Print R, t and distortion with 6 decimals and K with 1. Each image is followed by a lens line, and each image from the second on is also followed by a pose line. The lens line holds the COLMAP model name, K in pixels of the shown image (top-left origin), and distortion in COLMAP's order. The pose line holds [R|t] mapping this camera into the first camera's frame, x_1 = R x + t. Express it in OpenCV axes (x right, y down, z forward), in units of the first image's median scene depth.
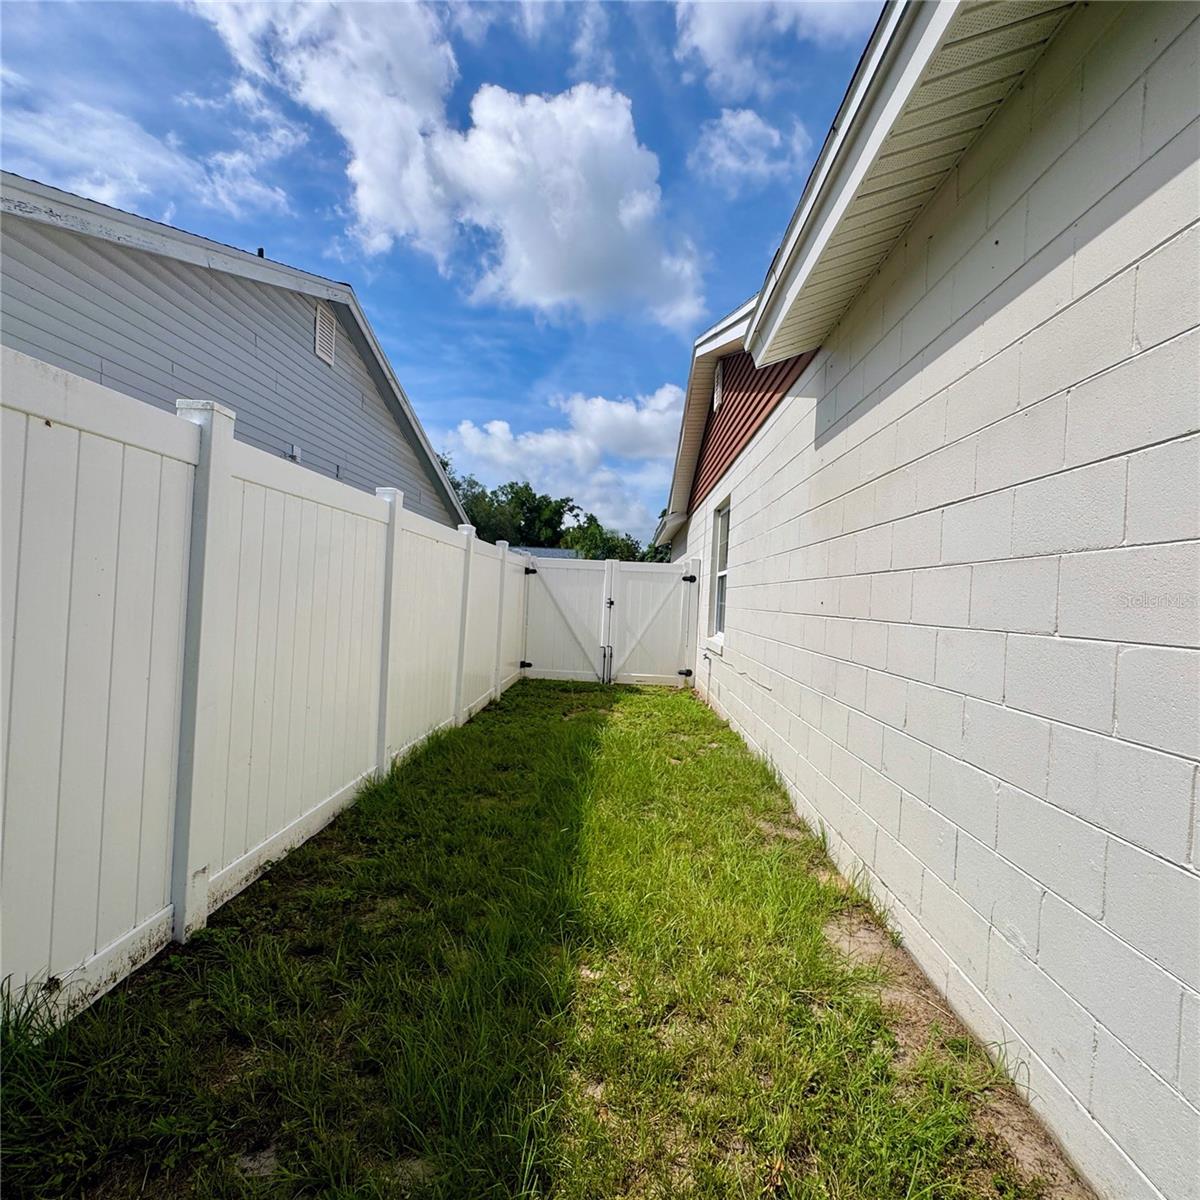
lens RADIAL K [[638.6, 0, 606.9], [0, 638.6, 598.2], [0, 0, 1]] dist [-0.000922, -0.000322]
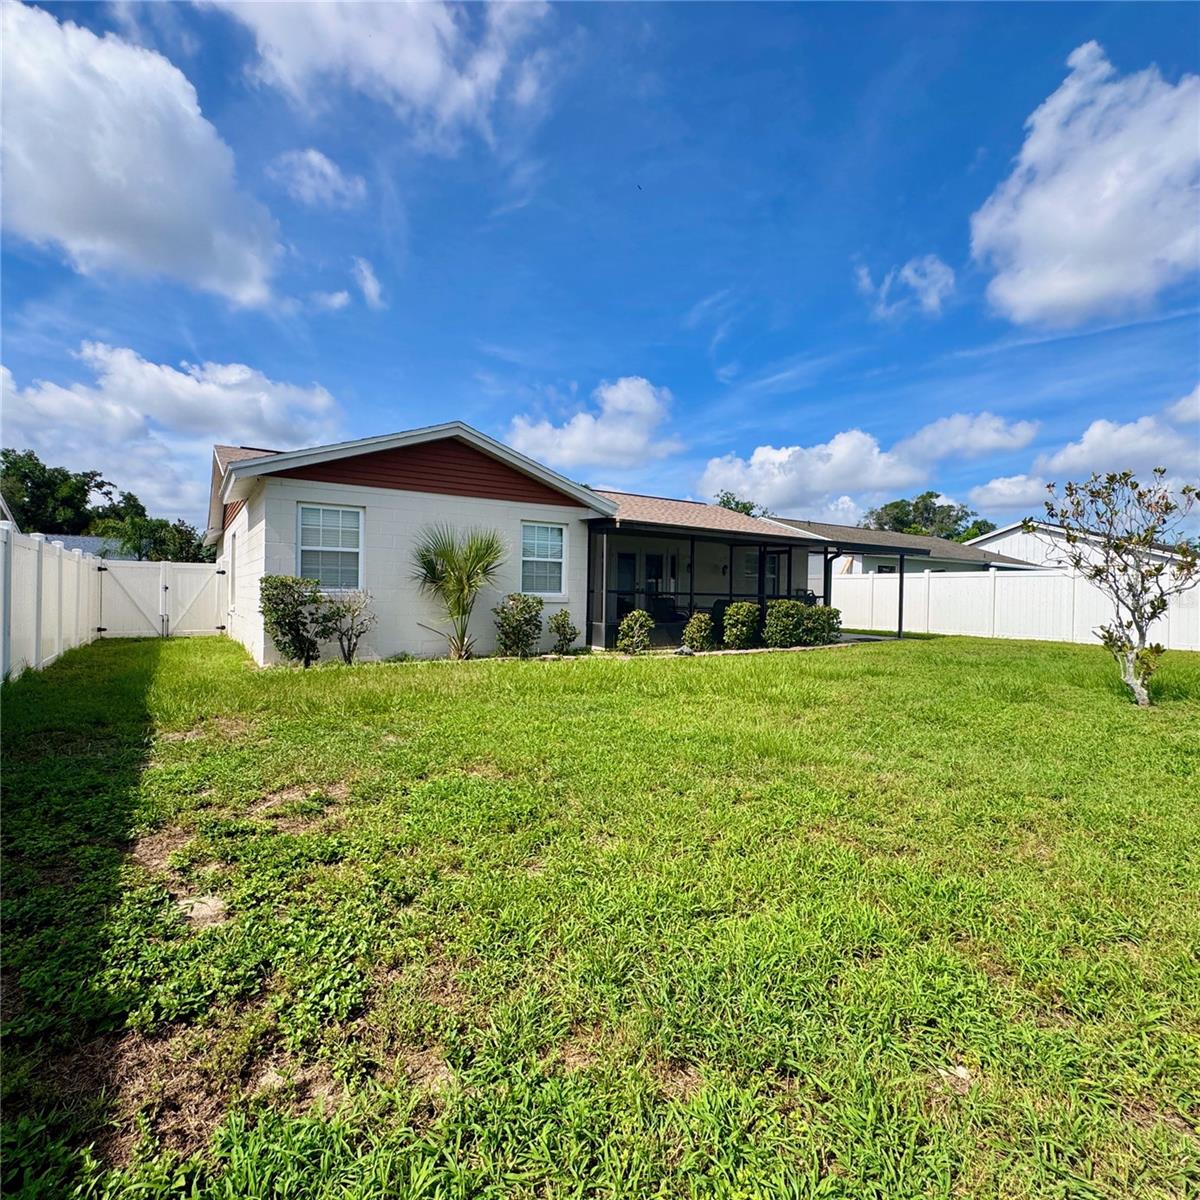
lens RADIAL K [[729.8, 0, 600.0], [0, 729.8, 600.0], [0, 0, 1]] dist [0.062430, -0.000375]
pose [[0.857722, -0.039037, 0.512629, -0.003643], [0.028357, 0.999187, 0.028642, 0.002715], [-0.513331, -0.010030, 0.858132, -0.218221]]
